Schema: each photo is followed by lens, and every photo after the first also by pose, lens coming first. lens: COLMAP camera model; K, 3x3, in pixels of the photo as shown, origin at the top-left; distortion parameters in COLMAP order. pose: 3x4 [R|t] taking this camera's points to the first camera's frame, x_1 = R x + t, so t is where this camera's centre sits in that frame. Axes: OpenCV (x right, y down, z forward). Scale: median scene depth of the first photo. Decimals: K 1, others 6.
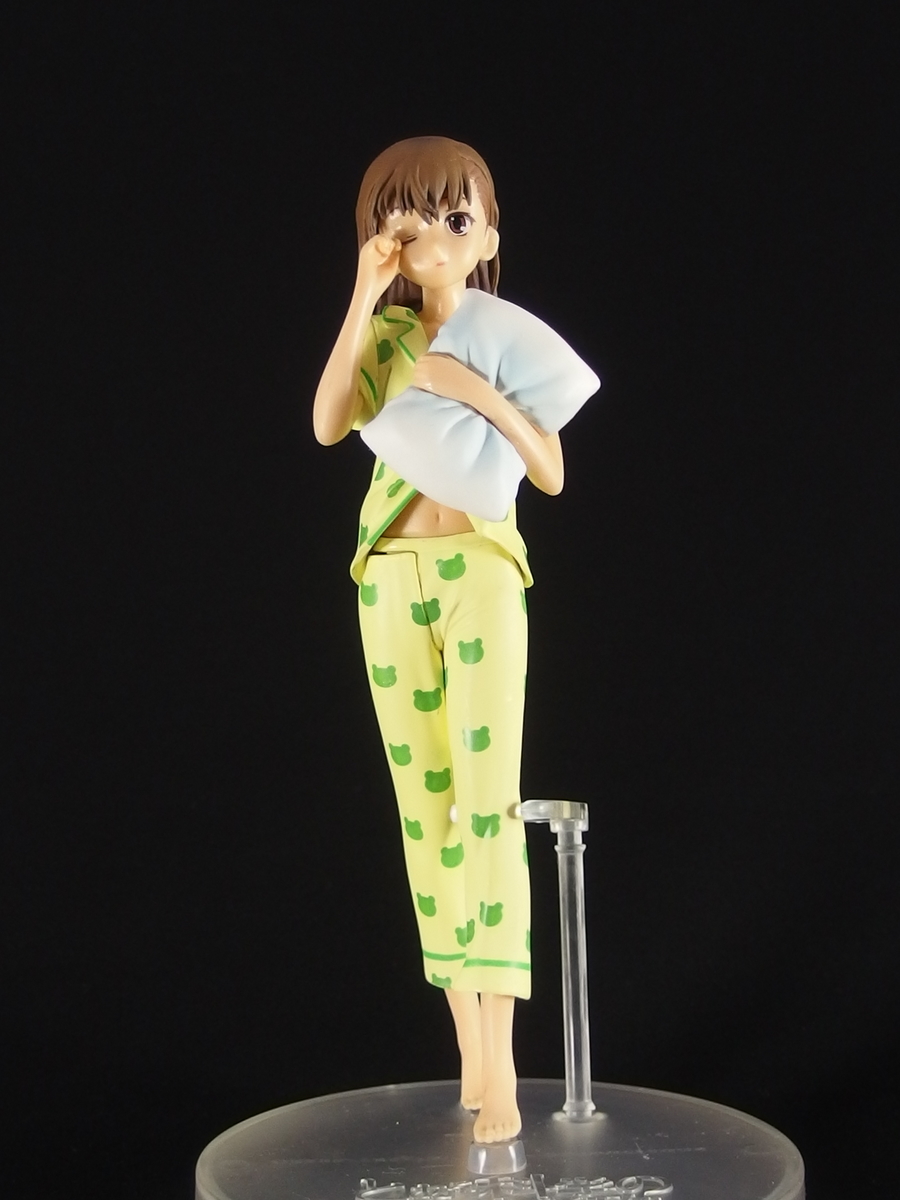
lens RADIAL K [[1996.8, 0, 446.3], [0, 1996.8, 601.3], [0, 0, 1]] dist [-0.084896, 0.000000]
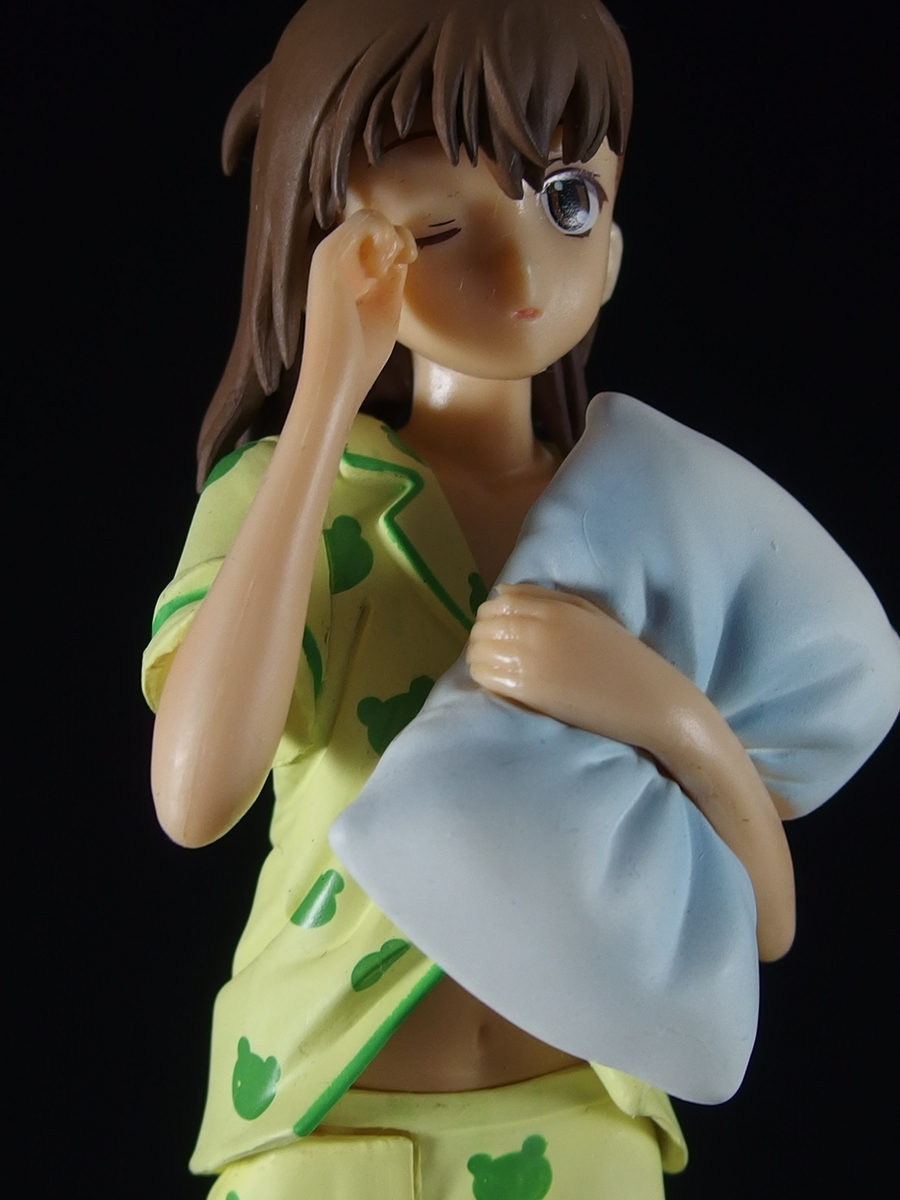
lens RADIAL K [[1996.8, 0, 449.2], [0, 1996.8, 599.0], [0, 0, 1]] dist [-0.084896, 0.000000]
pose [[0.938869, 0.036363, 0.342348, -0.131636], [-0.043910, 0.998933, 0.014317, -0.123545], [-0.341462, -0.028474, 0.939464, 0.674371]]
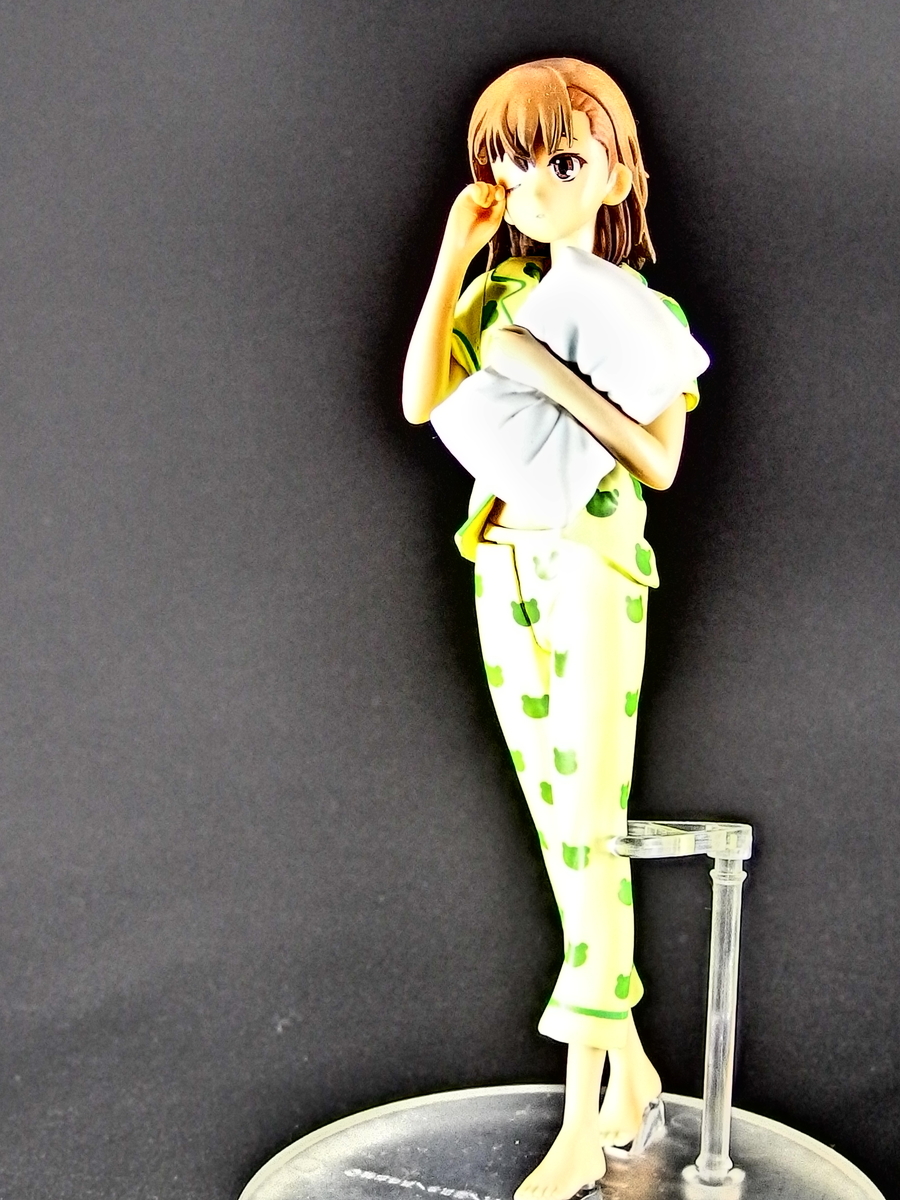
lens RADIAL K [[1996.8, 0, 450.2], [0, 1996.8, 600.1], [0, 0, 1]] dist [-0.084896, 0.000000]
pose [[0.879400, 0.086229, -0.468210, 0.376964], [-0.017356, 0.988614, 0.149472, -0.132500], [0.475768, -0.123320, 0.870883, 0.212032]]
